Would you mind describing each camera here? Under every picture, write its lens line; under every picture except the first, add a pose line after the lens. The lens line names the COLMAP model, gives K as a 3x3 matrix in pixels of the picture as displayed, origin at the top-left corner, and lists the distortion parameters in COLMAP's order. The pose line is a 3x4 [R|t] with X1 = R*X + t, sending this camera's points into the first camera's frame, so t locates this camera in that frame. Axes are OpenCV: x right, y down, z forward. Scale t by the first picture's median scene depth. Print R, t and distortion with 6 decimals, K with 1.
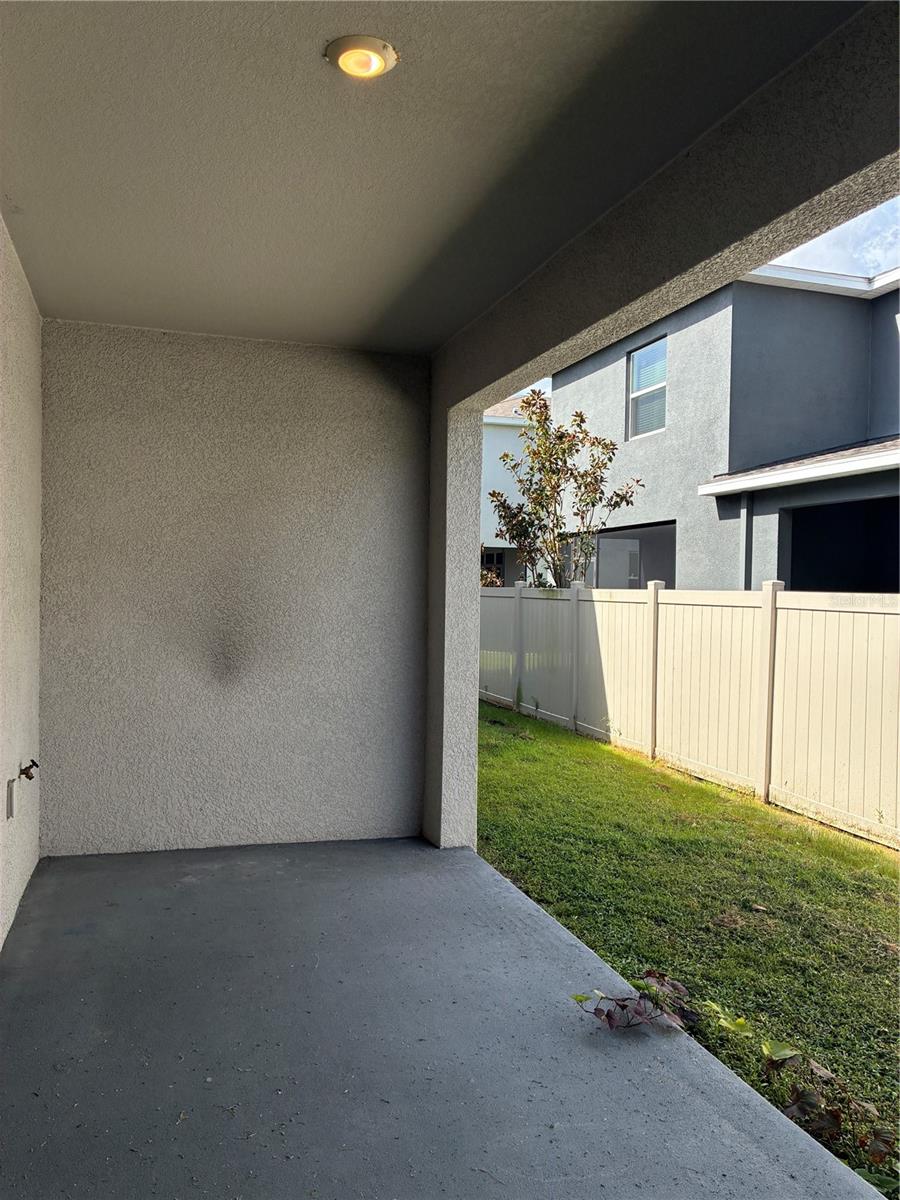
lens RADIAL K [[913.2, 0, 444.2], [0, 913.2, 595.6], [0, 0, 1]] dist [0.068511, -0.097320]
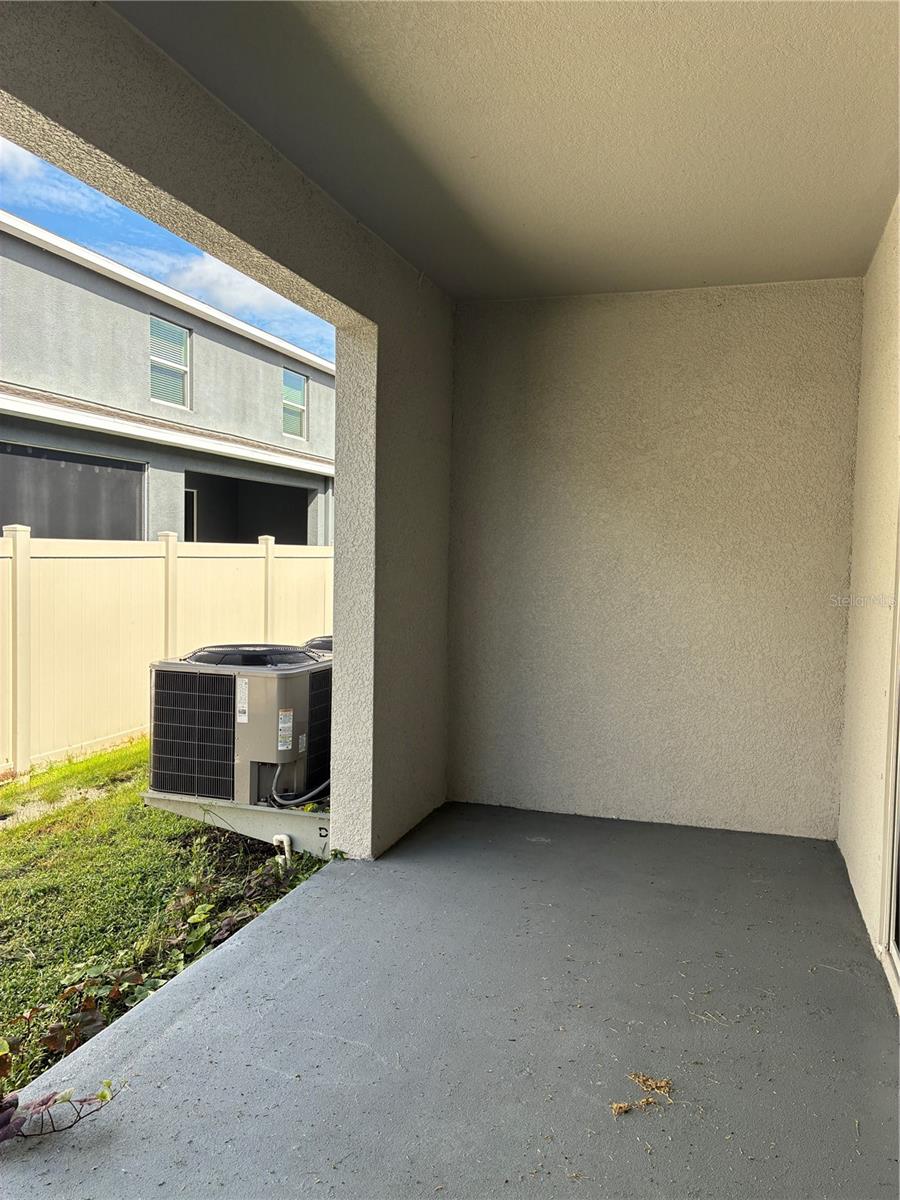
lens RADIAL K [[913.2, 0, 444.2], [0, 913.2, 595.6], [0, 0, 1]] dist [0.068511, -0.097320]
pose [[-0.803465, -0.070209, 0.591198, -0.580800], [-0.040987, 0.997189, 0.062721, -0.022209], [-0.593940, 0.026163, -0.804084, 1.730034]]
